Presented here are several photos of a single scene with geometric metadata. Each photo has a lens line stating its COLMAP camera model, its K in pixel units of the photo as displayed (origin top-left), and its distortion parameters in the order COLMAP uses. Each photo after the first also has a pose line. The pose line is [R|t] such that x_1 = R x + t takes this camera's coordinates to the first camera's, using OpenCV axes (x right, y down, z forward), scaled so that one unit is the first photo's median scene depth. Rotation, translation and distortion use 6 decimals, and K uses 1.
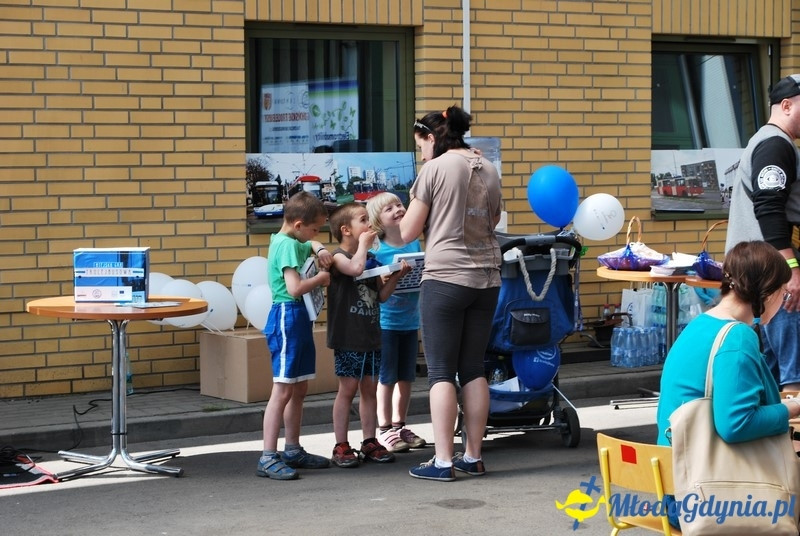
lens RADIAL K [[1794.3, 0, 403.0], [0, 1794.3, 269.1], [0, 0, 1]] dist [0.016262, -0.024240]
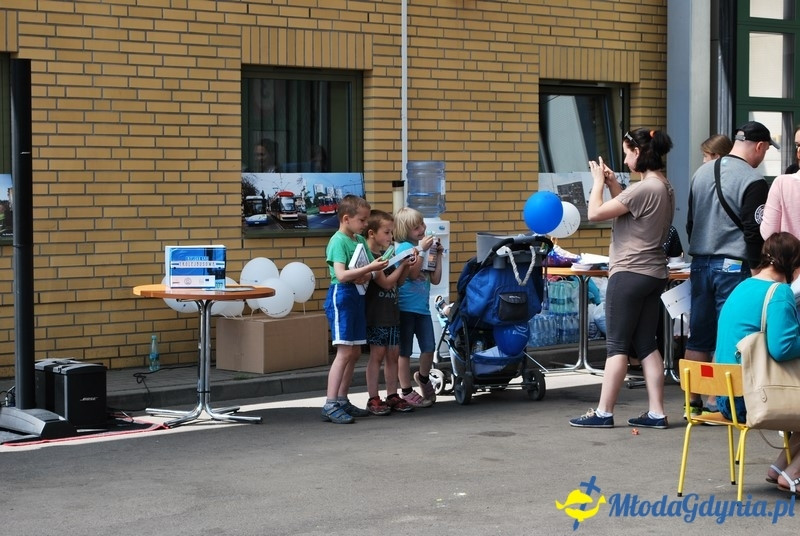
lens RADIAL K [[1783.5, 0, 401.5], [0, 1783.5, 267.1], [0, 0, 1]] dist [0.030437, 0.244366]
pose [[0.983805, -0.002816, 0.179221, -0.202619], [0.005672, 0.999865, -0.015428, 0.019607], [-0.179153, 0.016195, 0.983688, -0.217266]]
